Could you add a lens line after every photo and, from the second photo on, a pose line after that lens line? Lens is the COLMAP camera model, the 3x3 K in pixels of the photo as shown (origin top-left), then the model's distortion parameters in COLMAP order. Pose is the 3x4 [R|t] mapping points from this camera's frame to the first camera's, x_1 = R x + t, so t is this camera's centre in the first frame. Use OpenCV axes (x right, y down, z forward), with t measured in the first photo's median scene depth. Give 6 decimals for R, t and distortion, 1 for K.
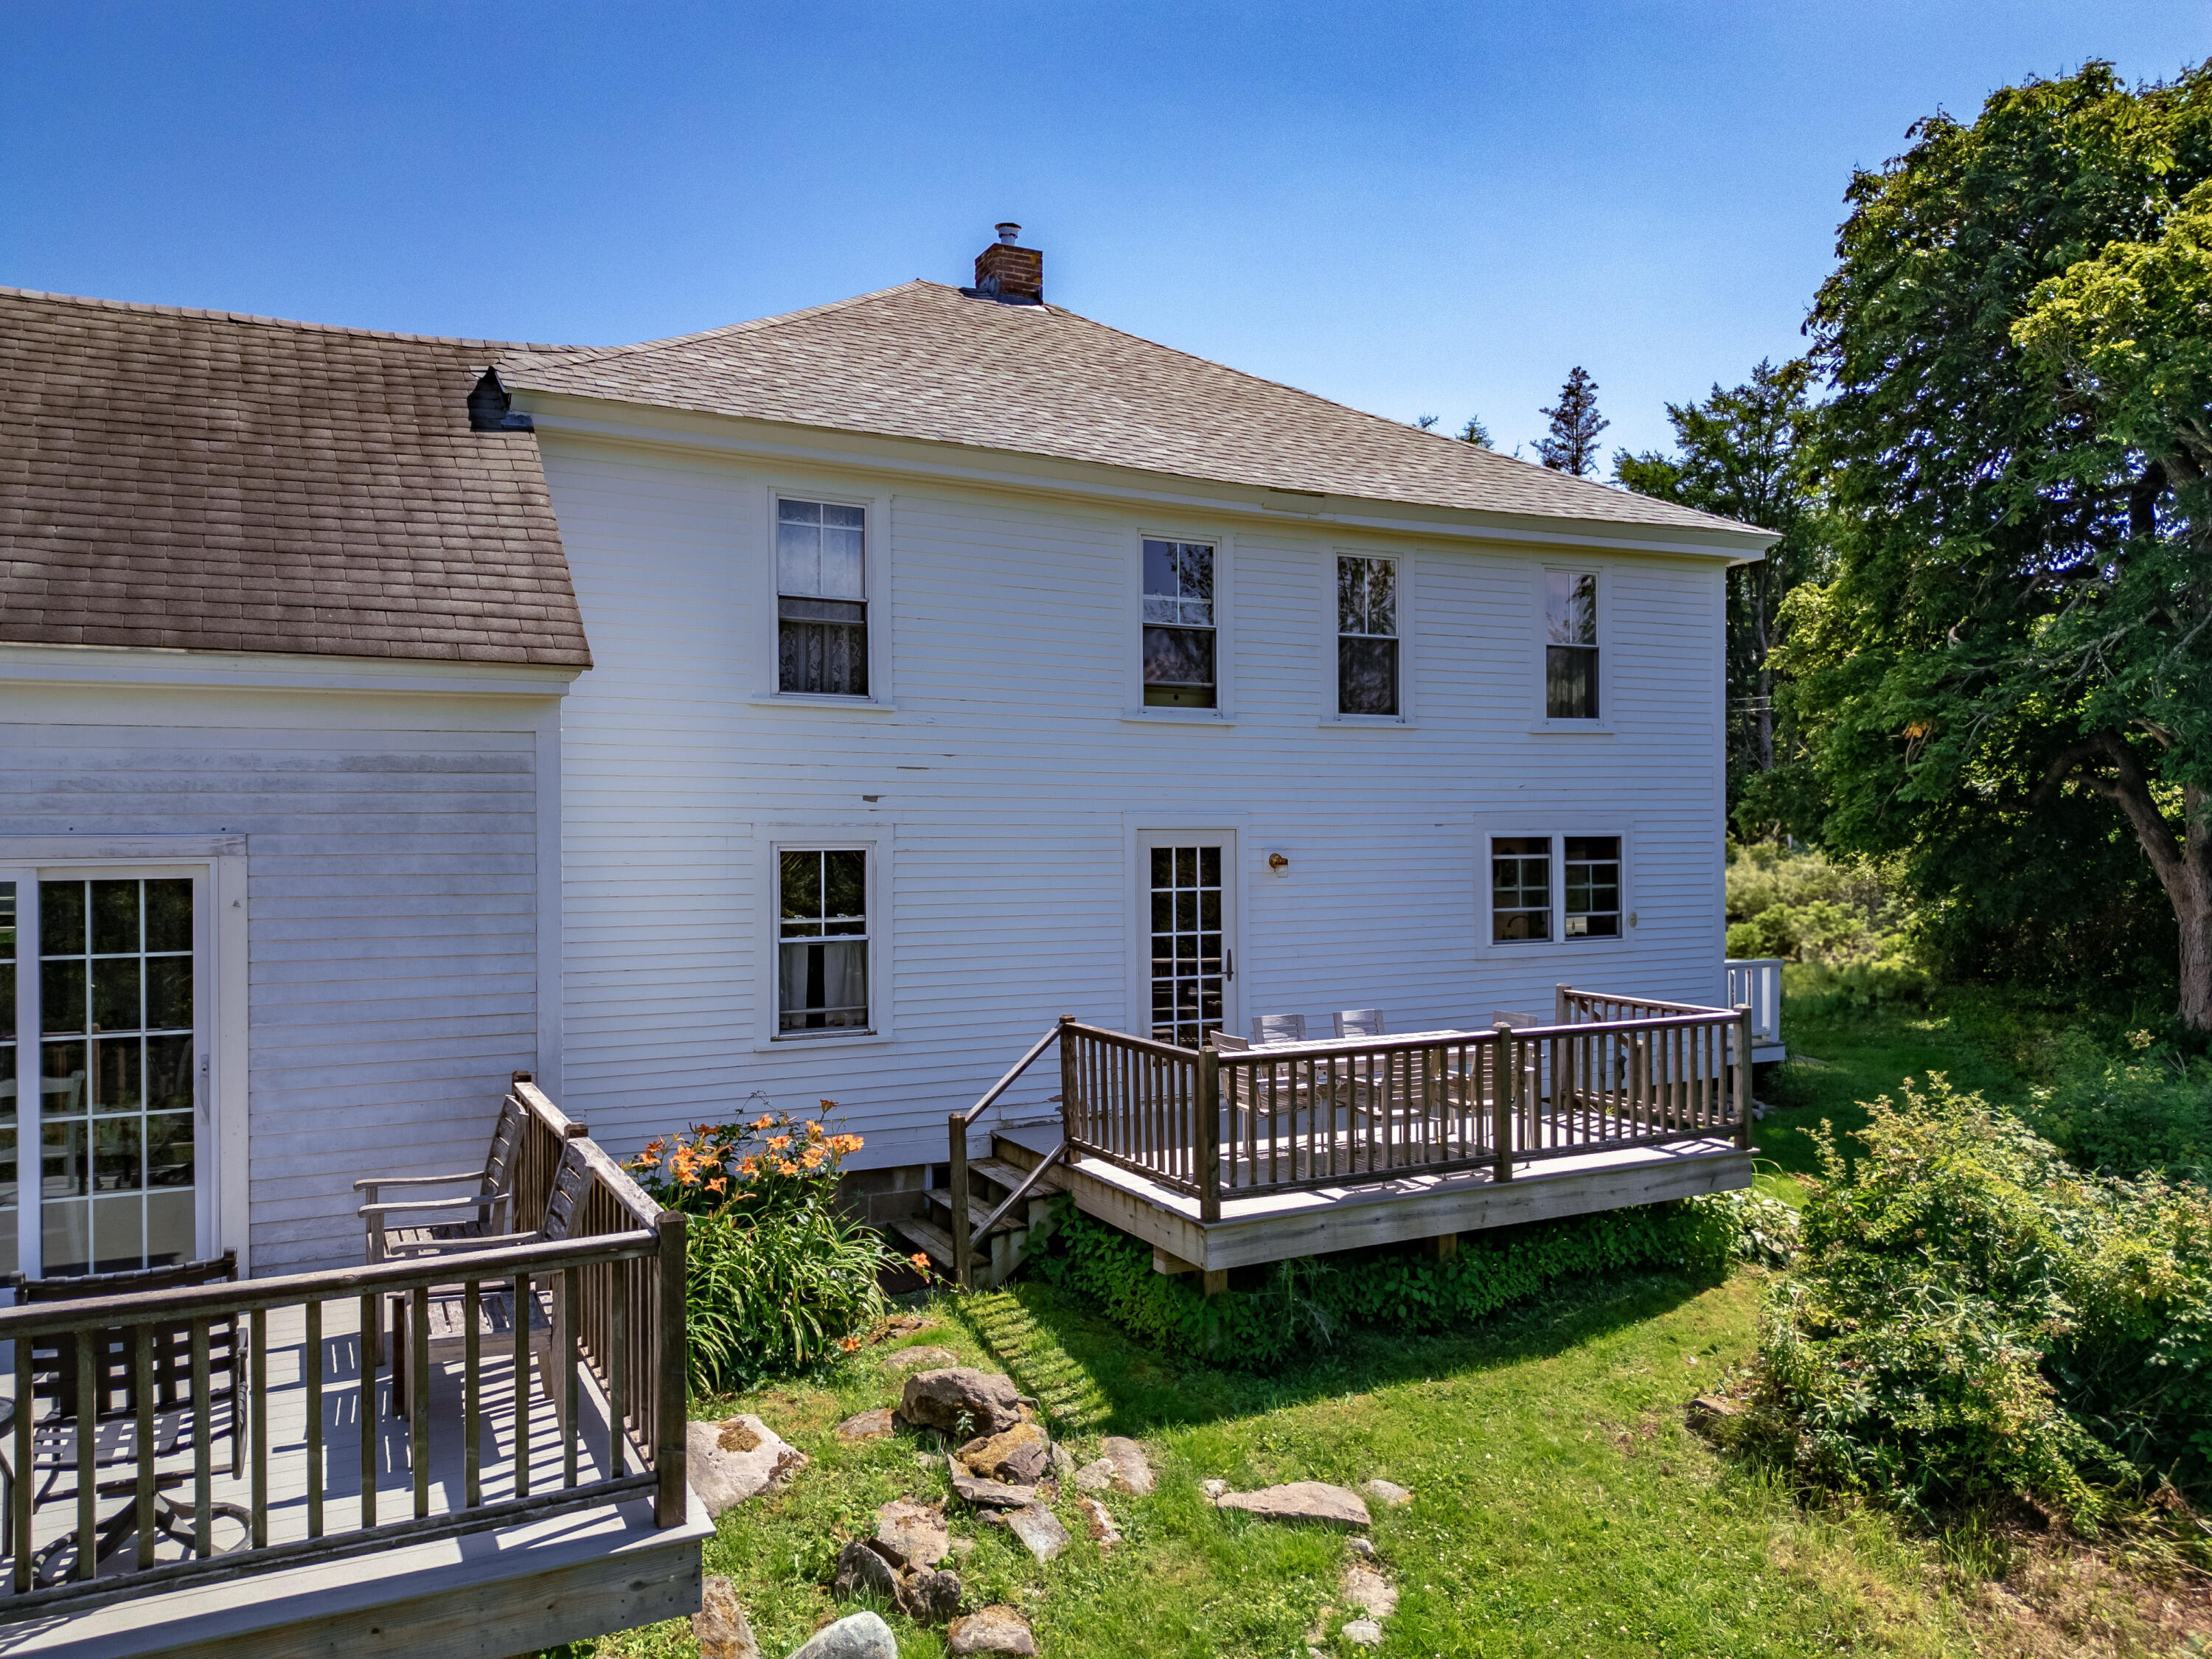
lens RADIAL K [[1572.7, 0, 1106.4], [0, 1572.7, 834.0], [0, 0, 1]] dist [0.042180, -0.054230]
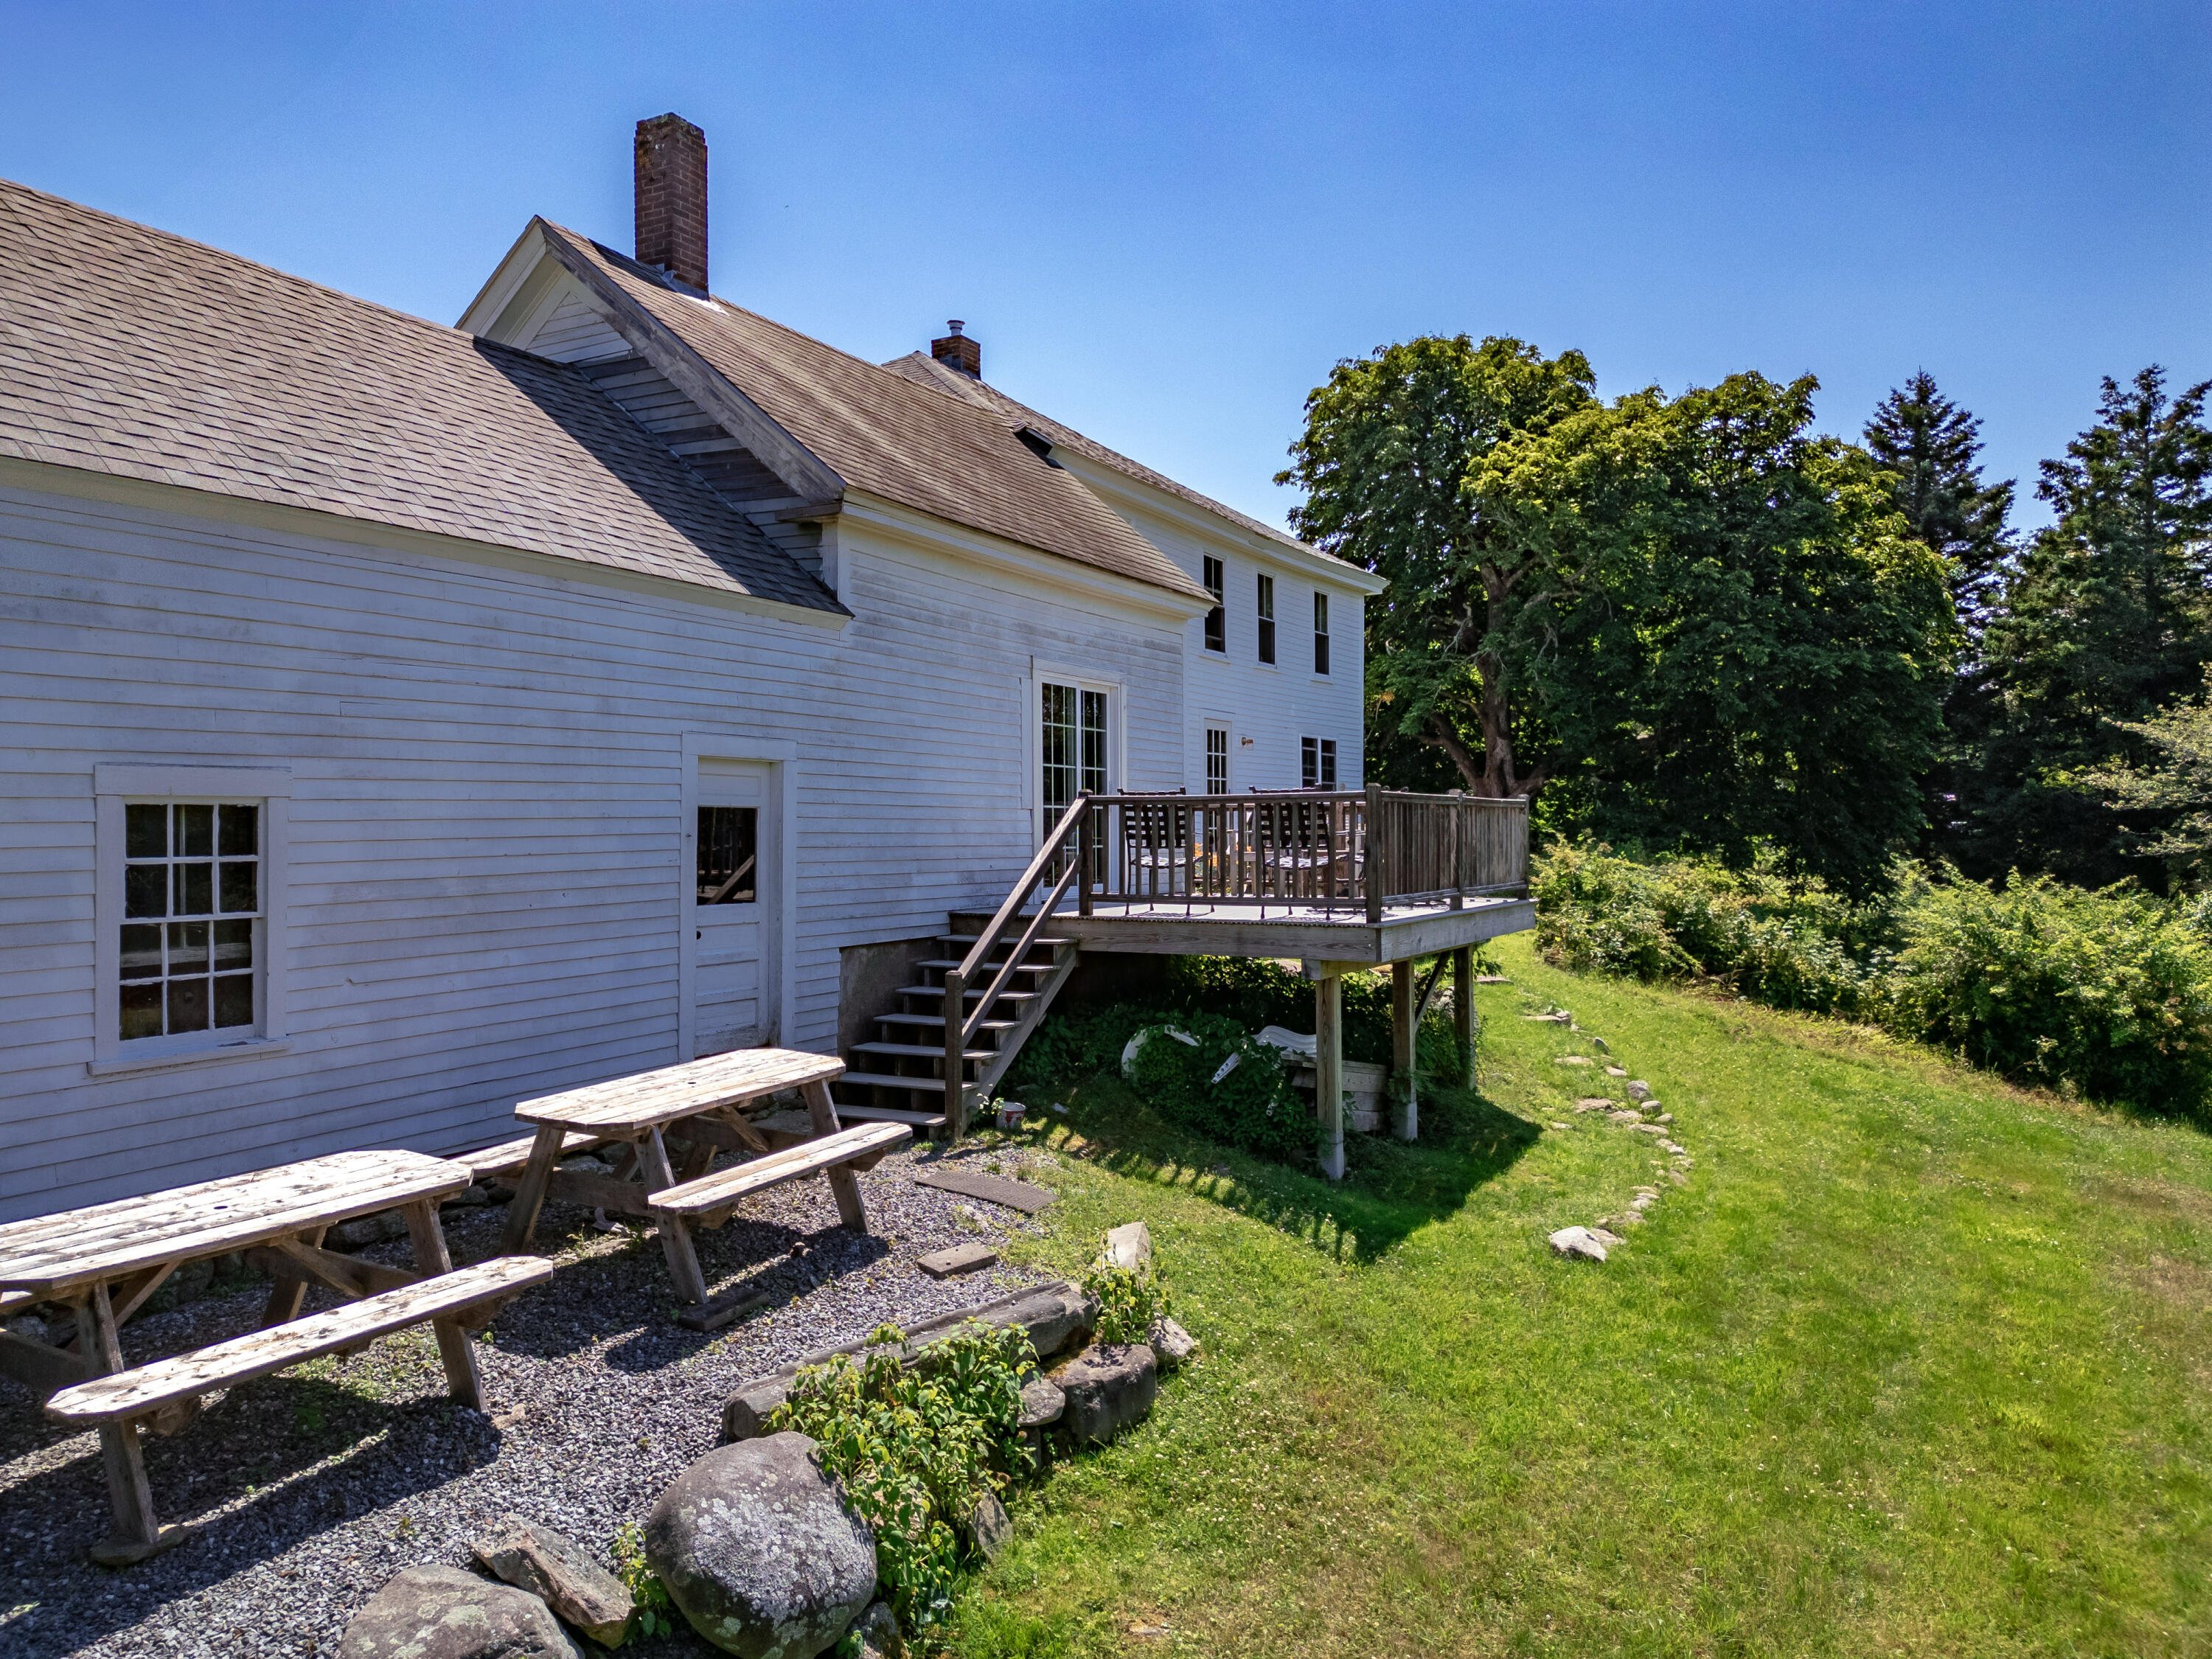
lens RADIAL K [[1572.7, 0, 1106.4], [0, 1572.7, 834.0], [0, 0, 1]] dist [0.042180, -0.054230]
pose [[0.834241, 0.000134, 0.551400, -1.020869], [0.001251, 0.999997, -0.002135, 0.128378], [-0.551399, 0.002471, 0.834238, -0.408750]]
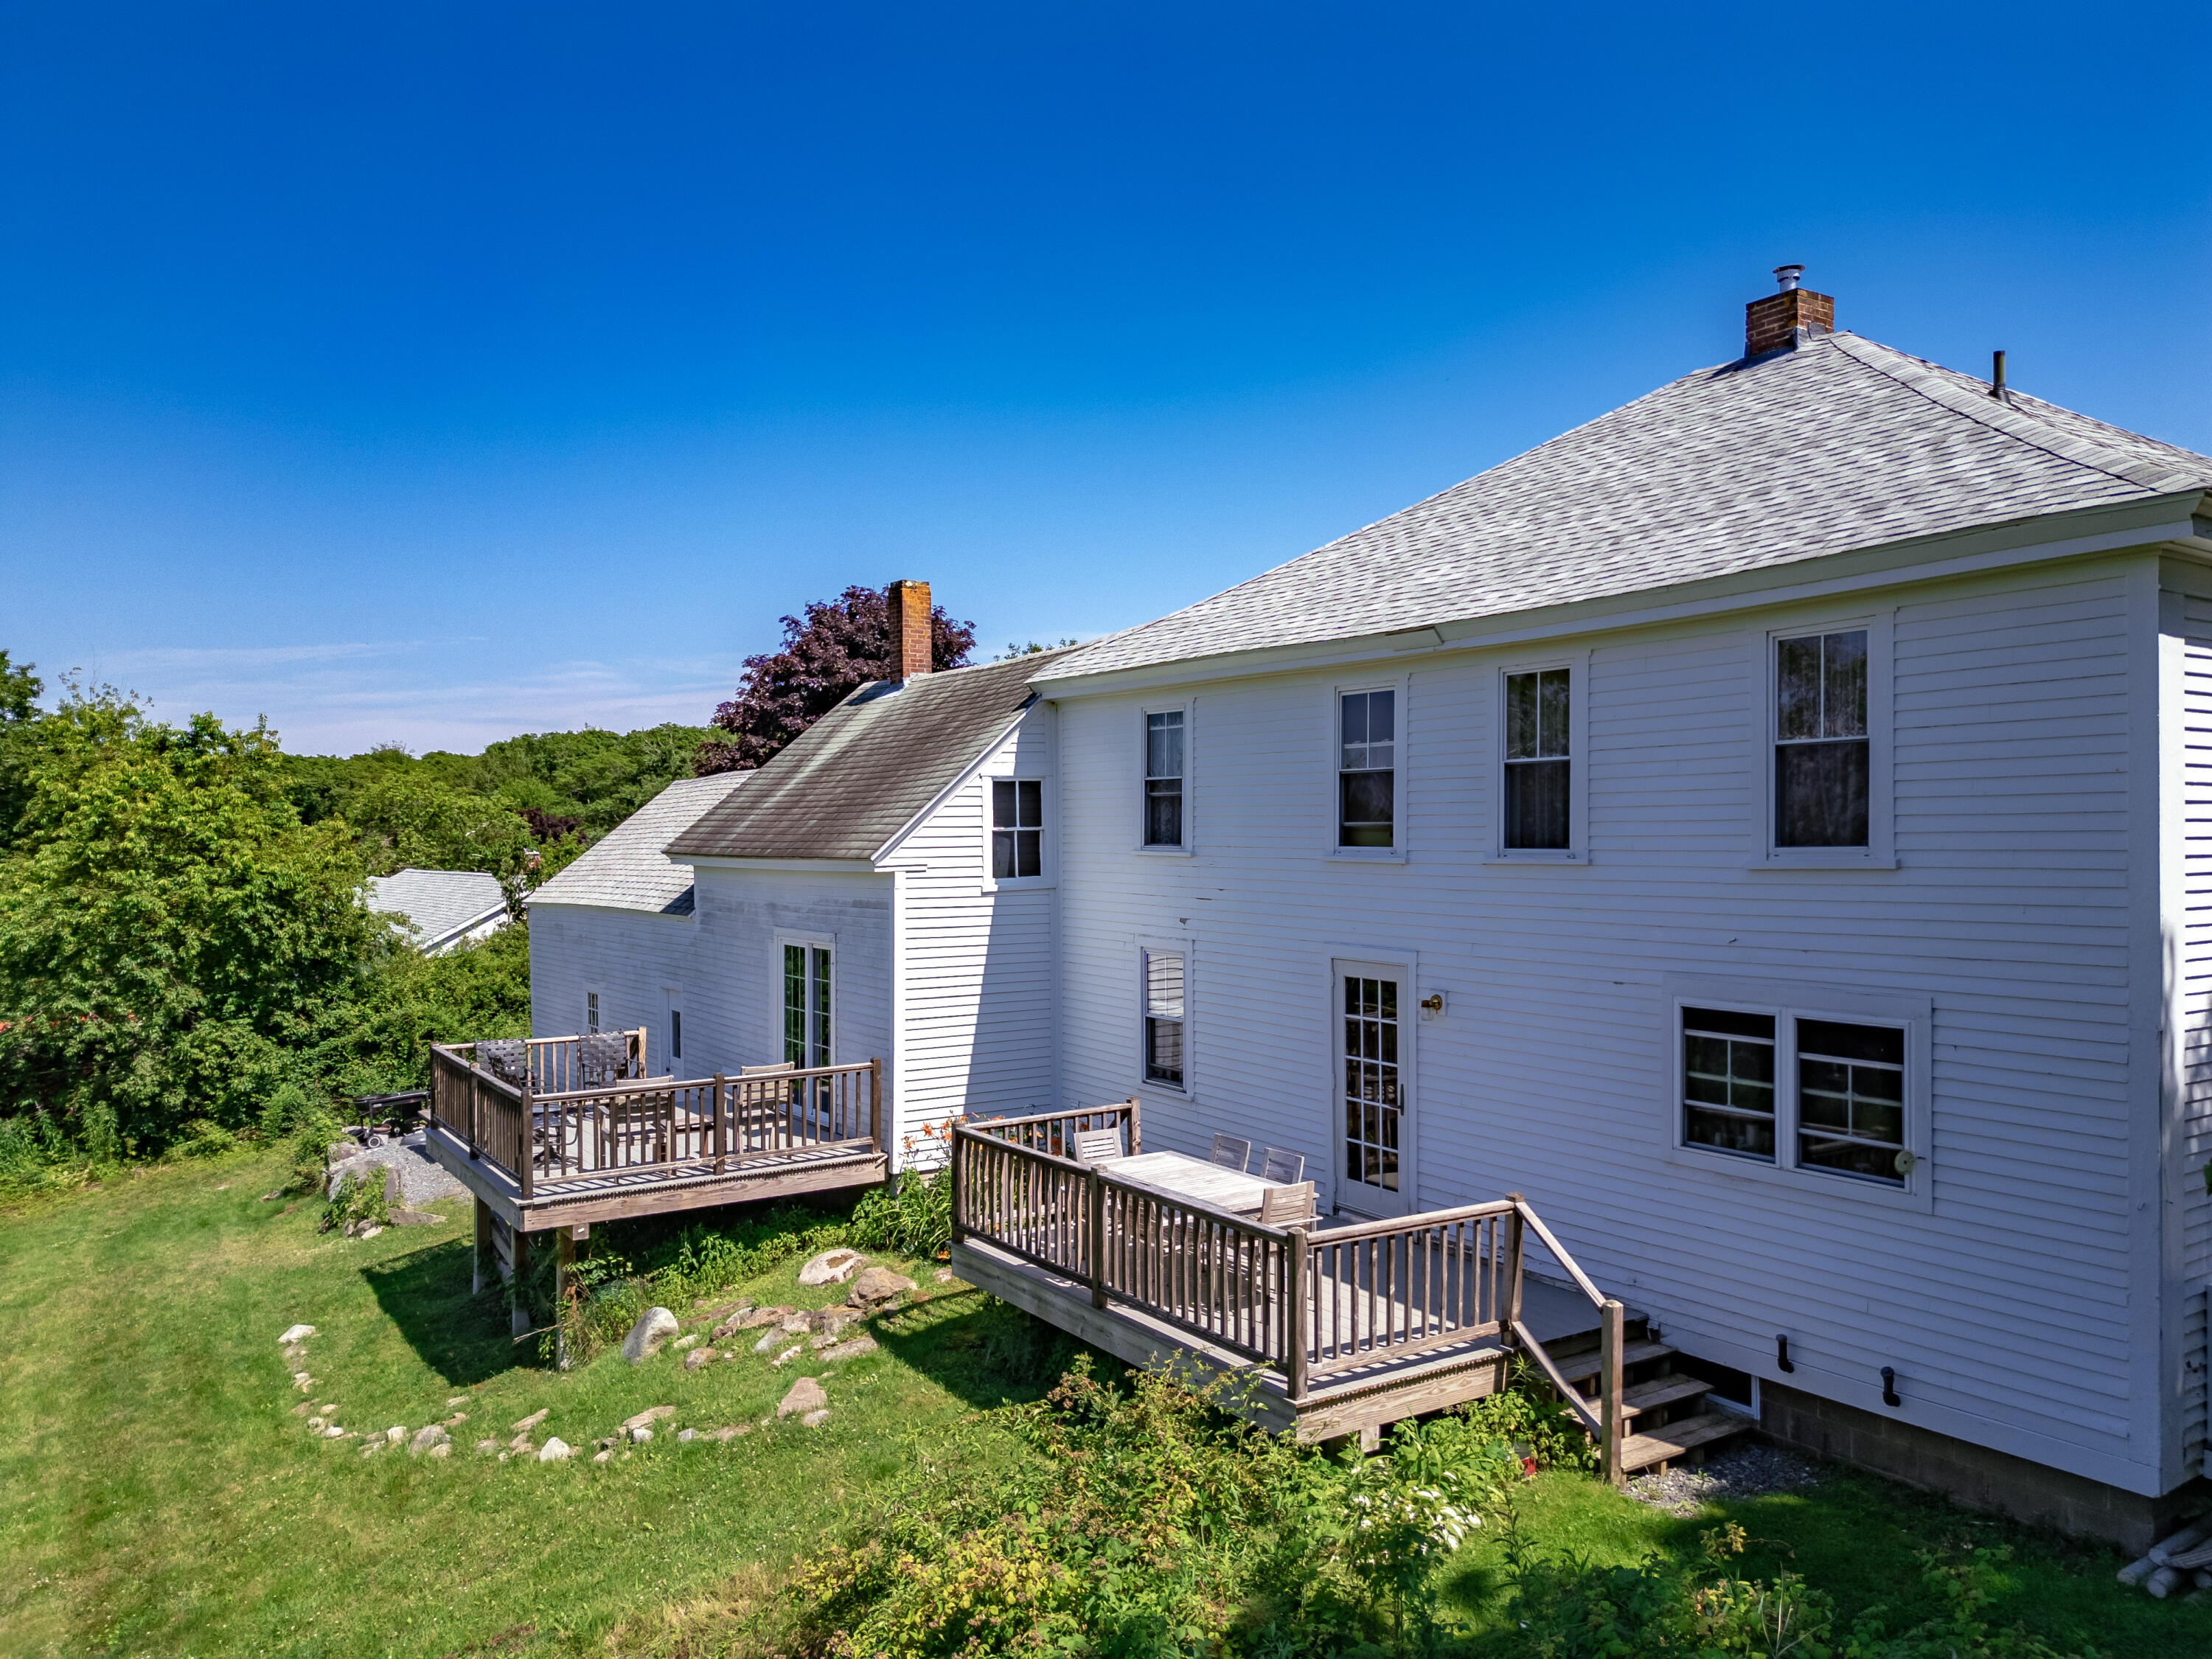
lens RADIAL K [[1572.7, 0, 1106.4], [0, 1572.7, 834.0], [0, 0, 1]] dist [0.042180, -0.054230]
pose [[0.100321, 0.007912, -0.994924, 1.078755], [0.005393, 0.999949, 0.008496, -0.098622], [0.994940, -0.006218, 0.100273, 0.707653]]
